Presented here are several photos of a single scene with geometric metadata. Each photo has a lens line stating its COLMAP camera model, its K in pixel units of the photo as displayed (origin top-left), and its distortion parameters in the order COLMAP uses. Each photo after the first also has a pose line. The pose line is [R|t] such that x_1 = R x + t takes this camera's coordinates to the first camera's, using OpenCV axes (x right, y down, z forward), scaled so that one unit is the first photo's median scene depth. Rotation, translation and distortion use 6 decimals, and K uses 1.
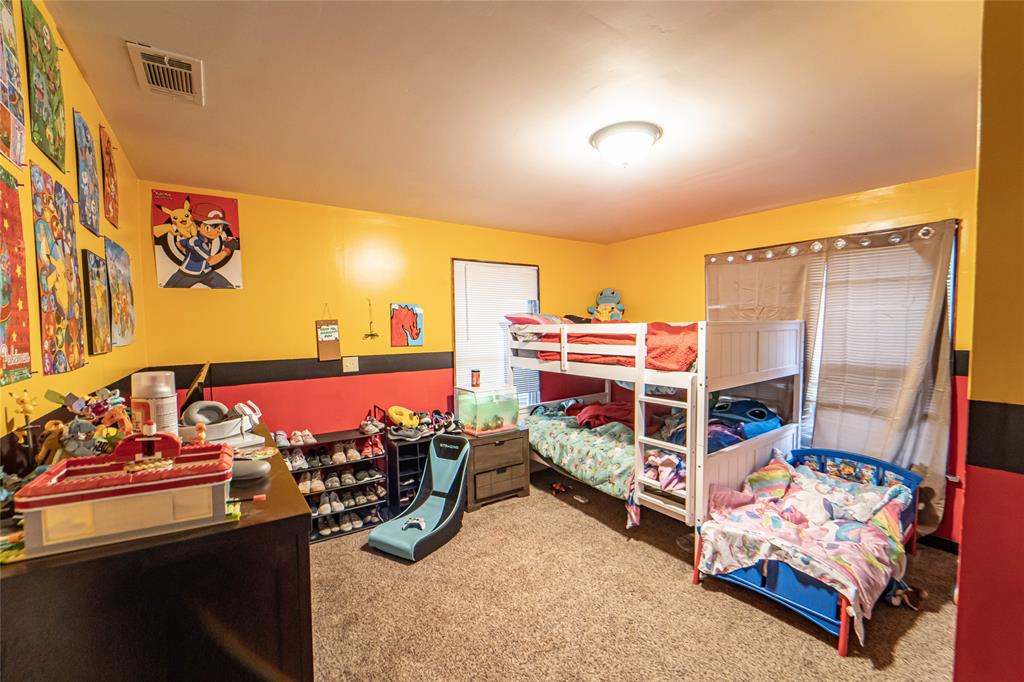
lens RADIAL K [[418.0, 0, 515.7], [0, 418.0, 347.2], [0, 0, 1]] dist [-0.014769, -0.000676]
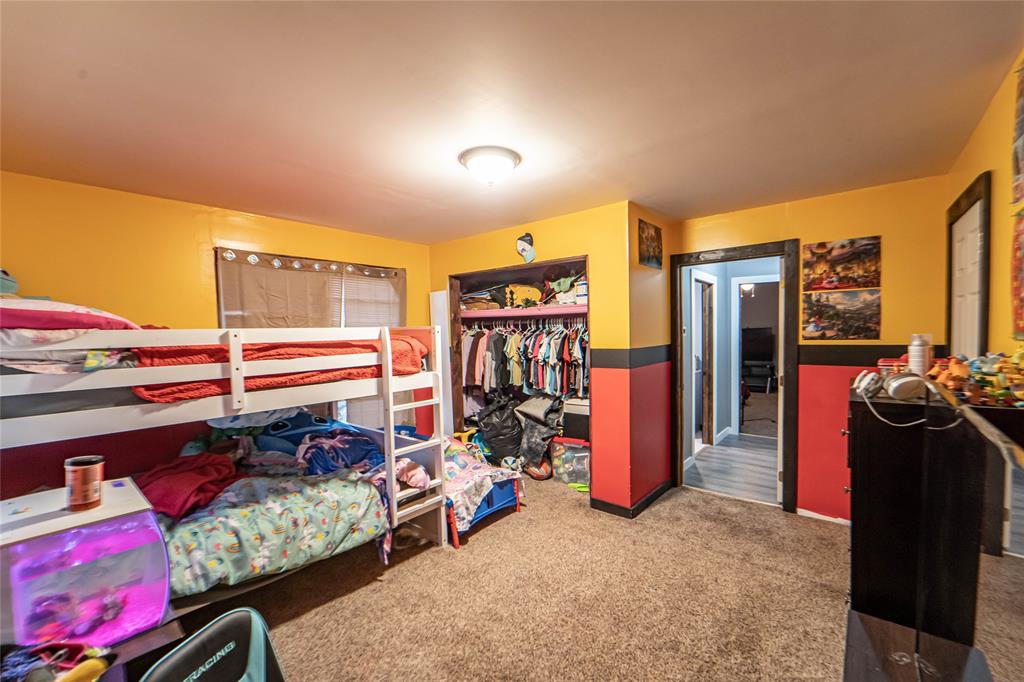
lens RADIAL K [[418.0, 0, 516.8], [0, 418.0, 345.8], [0, 0, 1]] dist [-0.014769, -0.000676]
pose [[-0.251428, -0.017766, 0.967713, -0.580697], [0.075397, 0.996434, 0.037883, -0.026491], [-0.964935, 0.082488, -0.249192, 0.851214]]
